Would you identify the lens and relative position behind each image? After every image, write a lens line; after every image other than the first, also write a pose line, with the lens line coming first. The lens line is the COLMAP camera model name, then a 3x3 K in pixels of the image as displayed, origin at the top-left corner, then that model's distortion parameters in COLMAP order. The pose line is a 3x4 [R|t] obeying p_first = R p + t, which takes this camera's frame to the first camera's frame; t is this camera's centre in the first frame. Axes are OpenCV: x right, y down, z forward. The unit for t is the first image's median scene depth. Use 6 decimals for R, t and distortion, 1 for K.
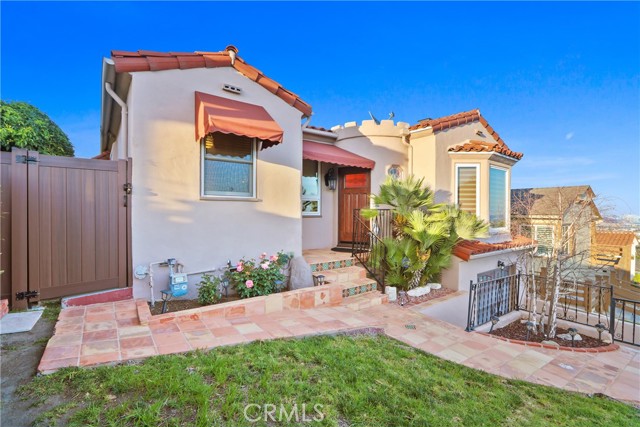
lens RADIAL K [[295.4, 0, 325.2], [0, 295.4, 212.1], [0, 0, 1]] dist [-0.008563, 0.001332]
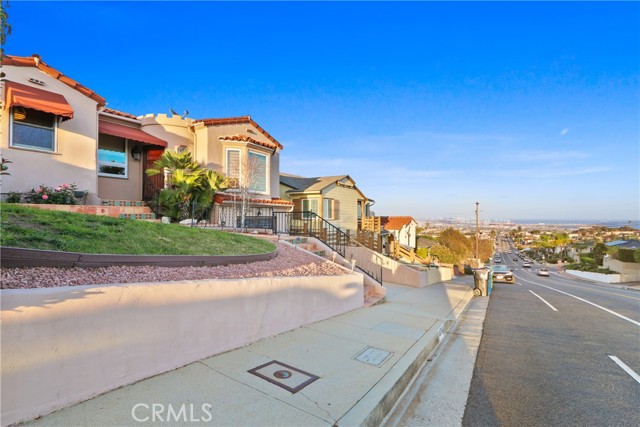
lens RADIAL K [[295.4, 0, 320.8], [0, 295.4, 212.2], [0, 0, 1]] dist [-0.008563, 0.001332]
pose [[0.934183, -0.002172, 0.356787, 0.450582], [0.007340, 0.999887, -0.013130, 0.260695], [-0.356718, 0.014885, 0.934093, -0.825980]]
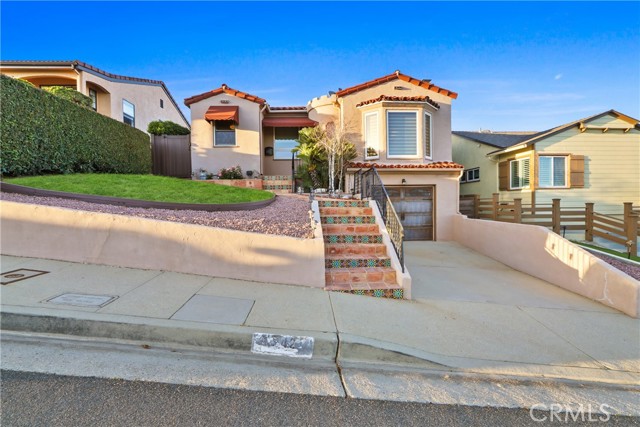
lens RADIAL K [[295.4, 0, 326.8], [0, 295.4, 216.2], [0, 0, 1]] dist [-0.008563, 0.001332]
pose [[0.819301, 0.003265, -0.573355, 1.469225], [0.018192, 0.999332, 0.031687, 0.389842], [0.573075, -0.036391, 0.818694, -0.462196]]
